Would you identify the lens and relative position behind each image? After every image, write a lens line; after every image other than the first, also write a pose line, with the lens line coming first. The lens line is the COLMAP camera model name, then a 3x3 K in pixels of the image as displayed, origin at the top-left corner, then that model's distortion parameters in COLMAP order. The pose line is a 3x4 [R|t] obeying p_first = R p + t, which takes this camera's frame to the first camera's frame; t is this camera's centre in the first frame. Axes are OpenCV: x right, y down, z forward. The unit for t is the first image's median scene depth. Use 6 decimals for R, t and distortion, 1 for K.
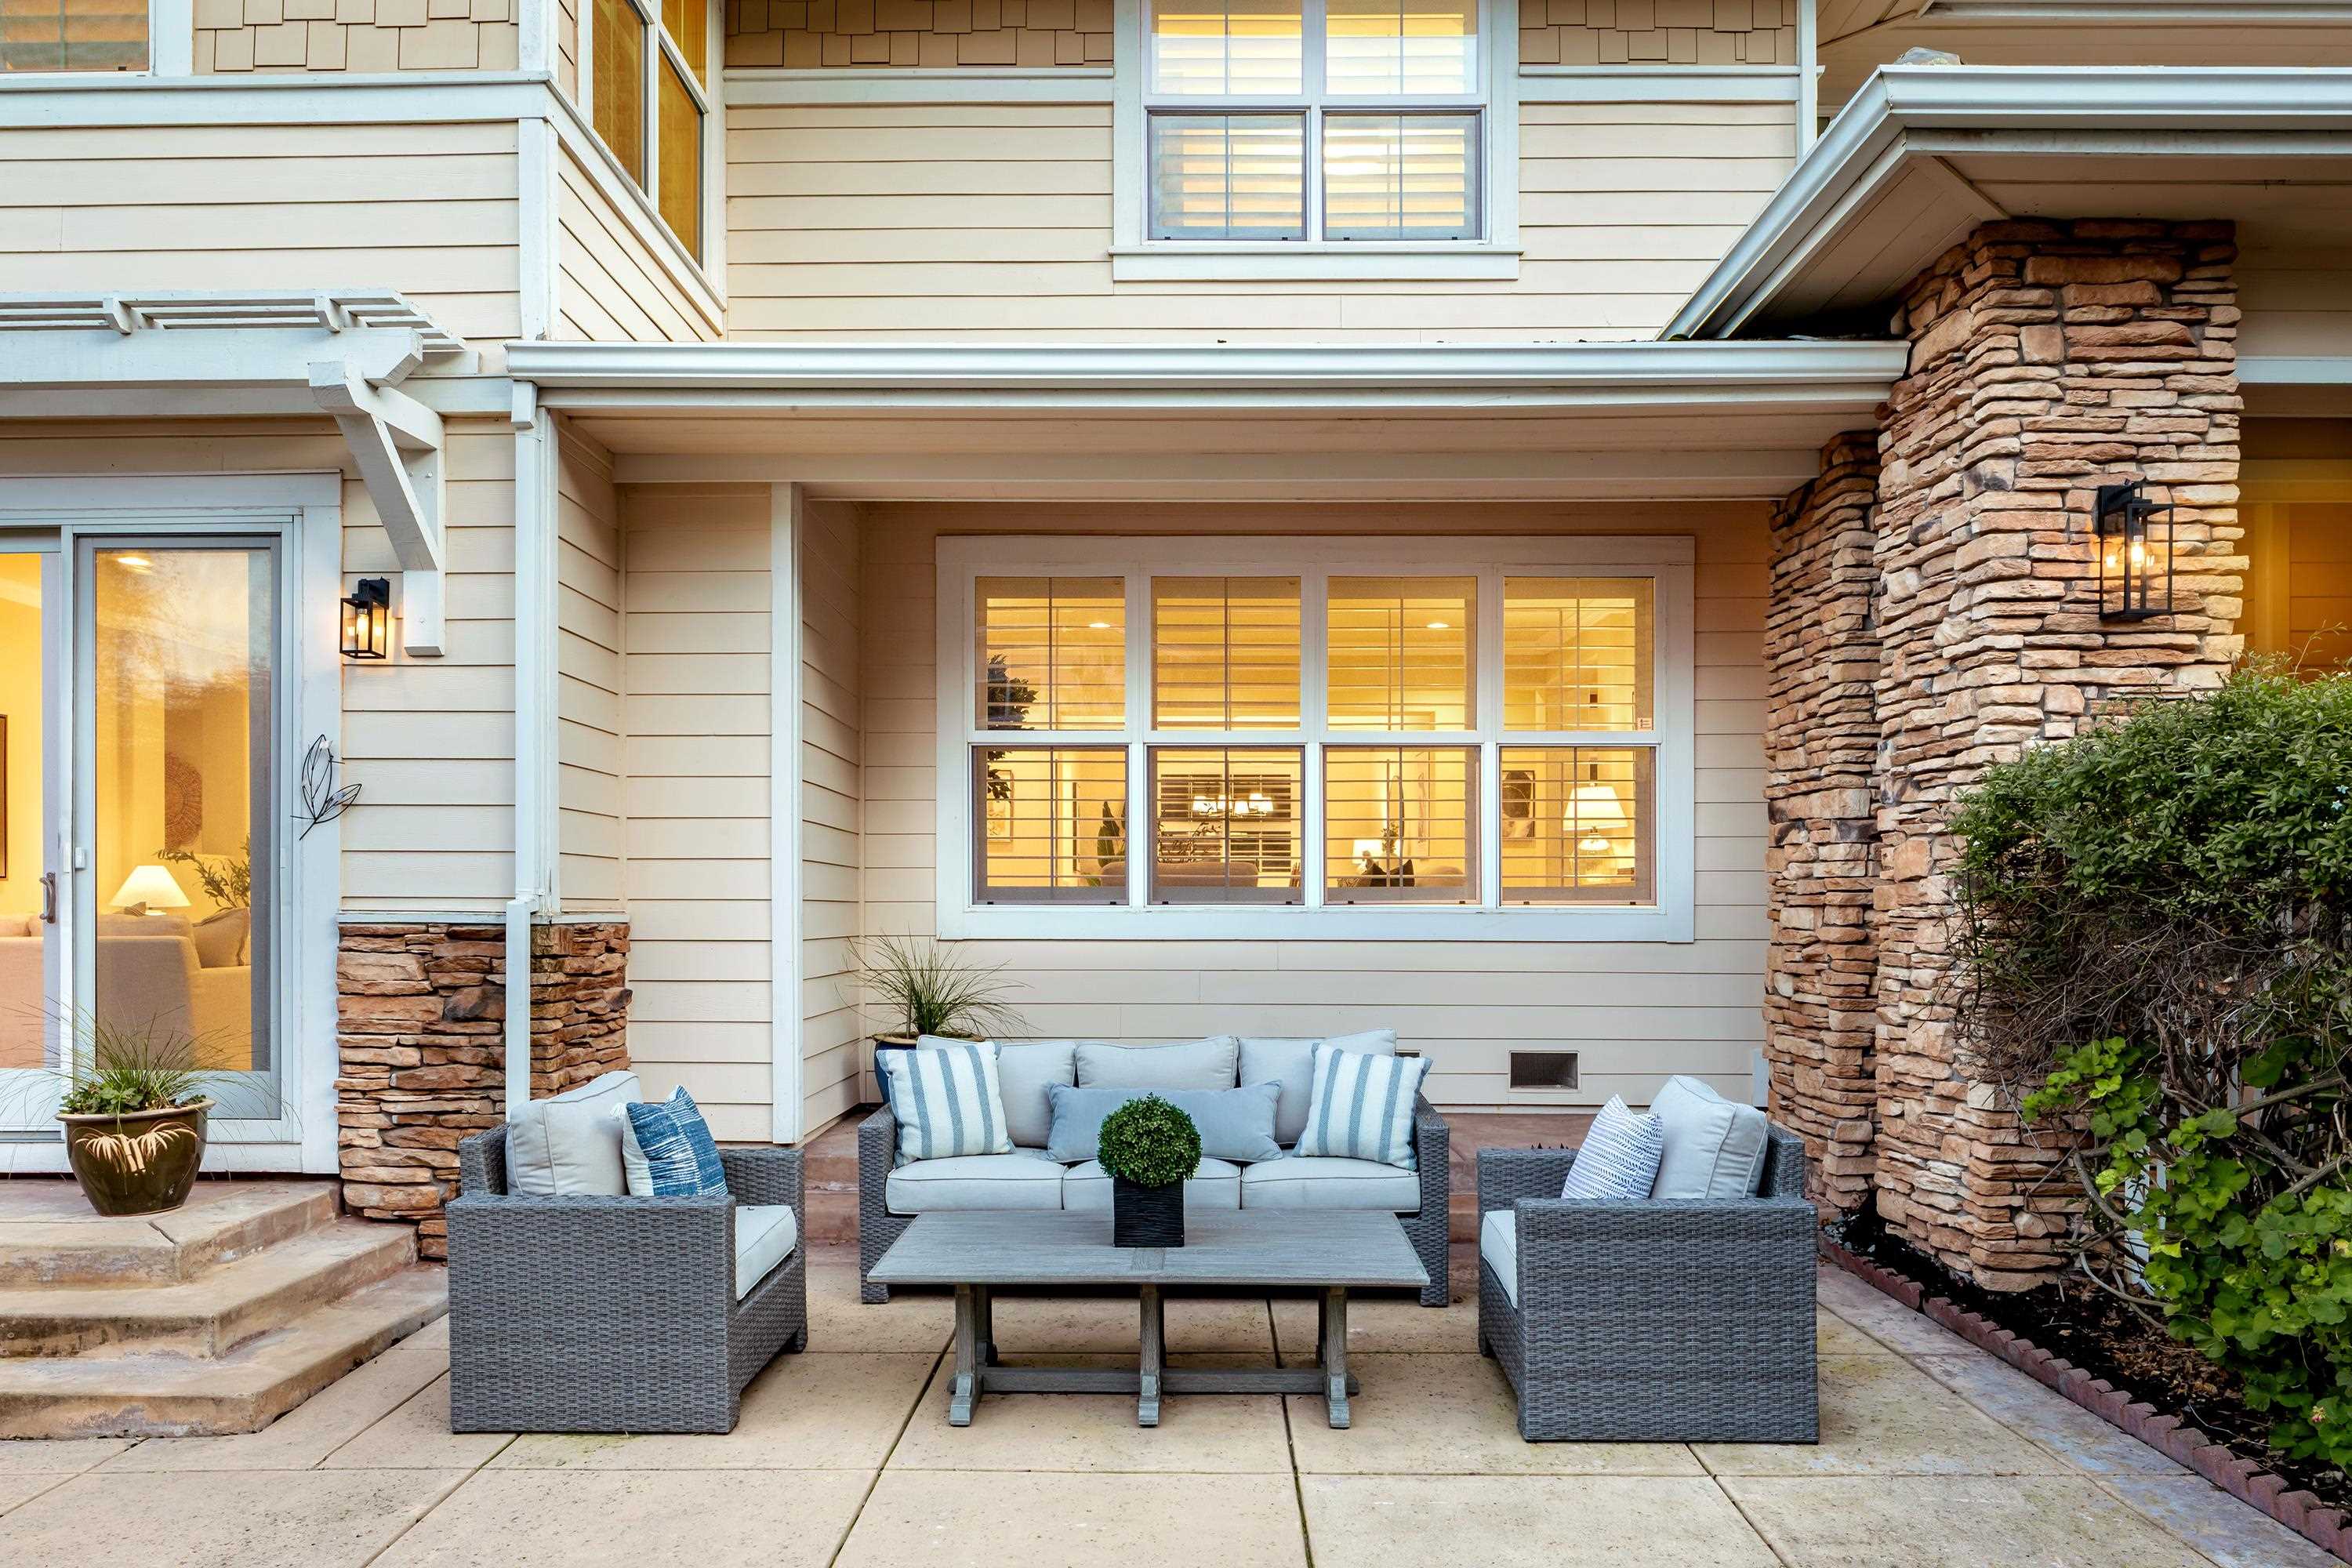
lens RADIAL K [[1588.5, 0, 1171.1], [0, 1588.5, 904.7], [0, 0, 1]] dist [-0.004914, 0.002818]
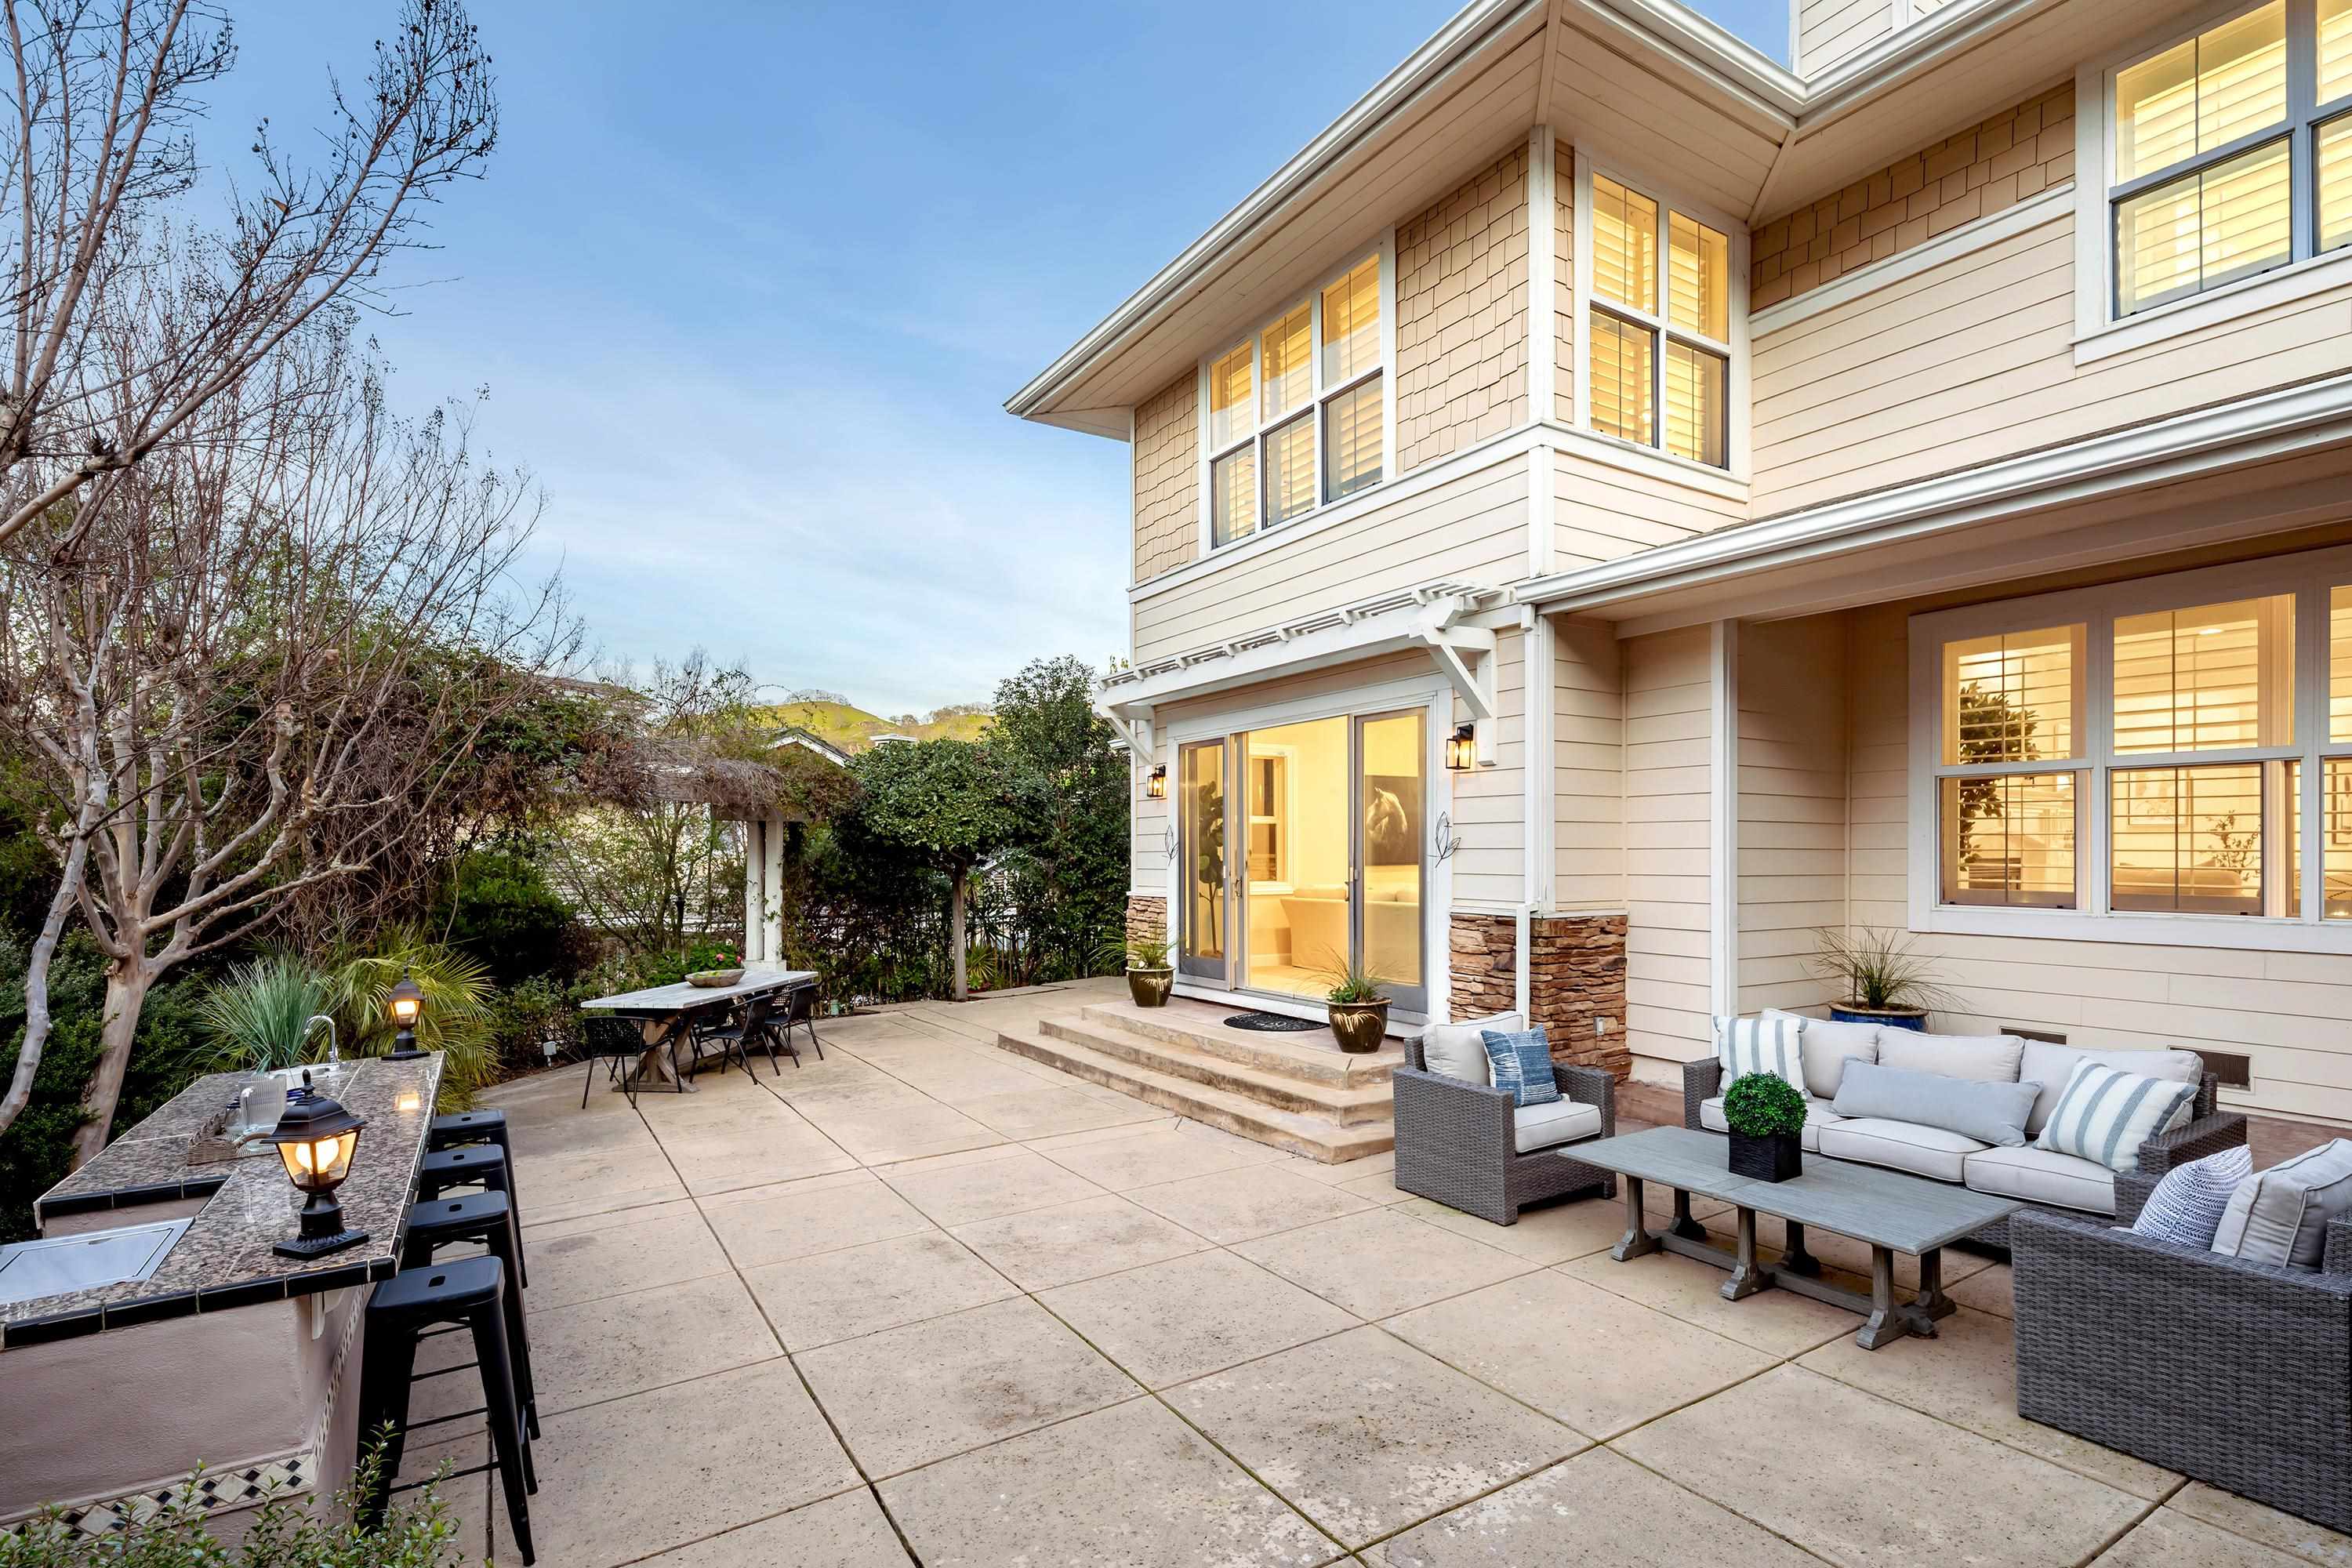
lens RADIAL K [[1130.1, 0, 1173.4], [0, 1130.1, 853.8], [0, 0, 1]] dist [-0.000066, -0.001070]
pose [[0.541405, -0.002166, -0.840759, 0.420897], [0.003208, 0.999995, -0.000511, -0.058768], [0.840756, -0.002420, 0.541410, 0.009350]]
